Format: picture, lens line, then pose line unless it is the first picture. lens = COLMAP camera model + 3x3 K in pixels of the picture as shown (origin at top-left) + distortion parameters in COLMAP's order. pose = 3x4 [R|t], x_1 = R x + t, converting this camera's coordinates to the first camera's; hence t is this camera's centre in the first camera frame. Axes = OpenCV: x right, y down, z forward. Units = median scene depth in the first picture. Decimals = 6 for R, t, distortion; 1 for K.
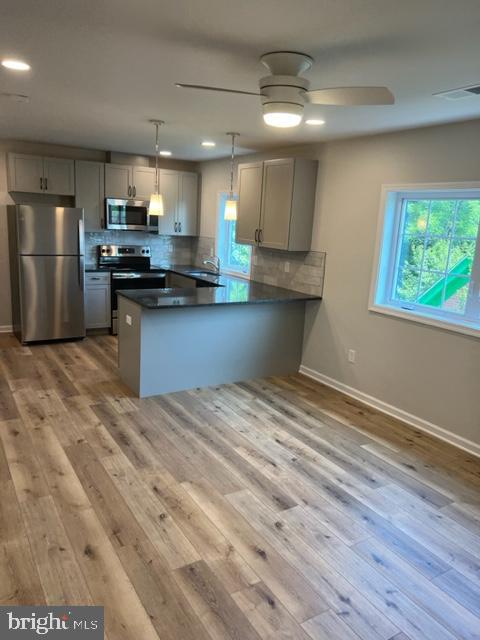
lens RADIAL K [[482.6, 0, 240.6], [0, 482.6, 323.7], [0, 0, 1]] dist [0.050773, -0.059052]
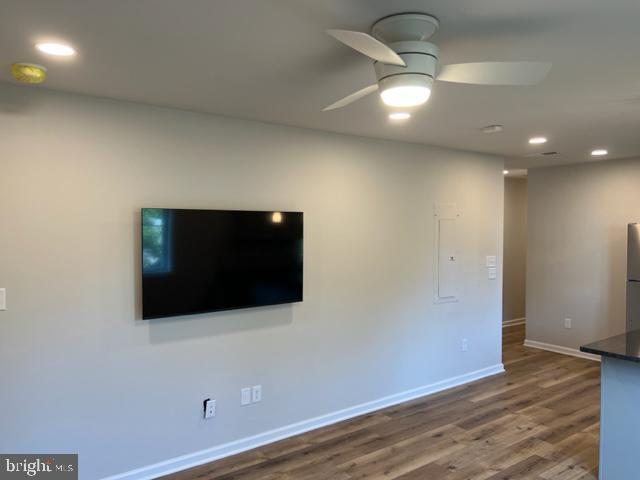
lens RADIAL K [[482.6, 0, 318.3], [0, 482.6, 242.2], [0, 0, 1]] dist [0.050773, -0.059052]
pose [[0.082602, -0.028817, -0.996166, 0.457846], [-0.204997, 0.977715, -0.045282, -0.066478], [0.975271, 0.207951, 0.074853, 0.460201]]
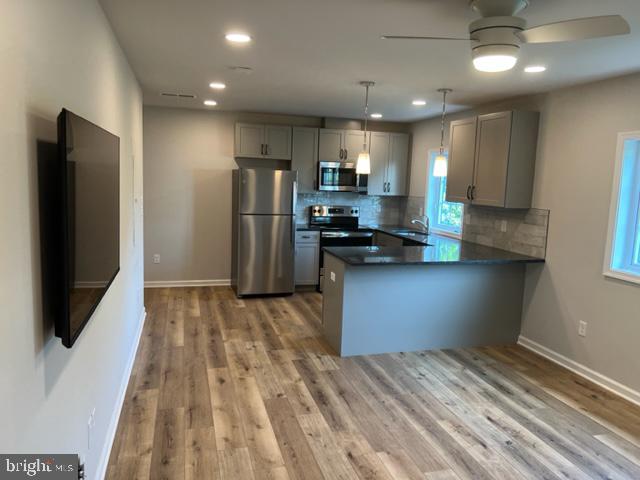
lens RADIAL K [[482.6, 0, 319.8], [0, 482.6, 239.7], [0, 0, 1]] dist [0.050773, -0.059052]
pose [[0.962864, 0.014391, -0.269604, 0.010779], [-0.040655, 0.994921, -0.092088, 0.009127], [0.266909, 0.099629, 0.958558, 0.025839]]
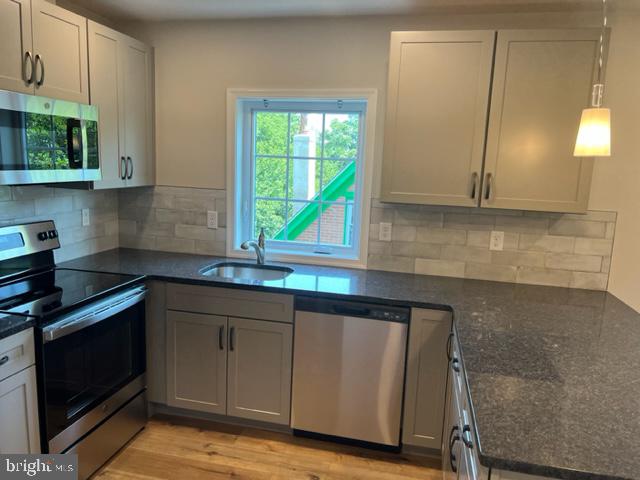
lens RADIAL K [[482.6, 0, 317.7], [0, 482.6, 242.0], [0, 0, 1]] dist [0.050773, -0.059052]
pose [[0.698669, -0.147971, 0.699976, -0.489932], [0.148959, 0.987023, 0.059970, -0.210817], [-0.699766, 0.062368, 0.711644, 0.903442]]
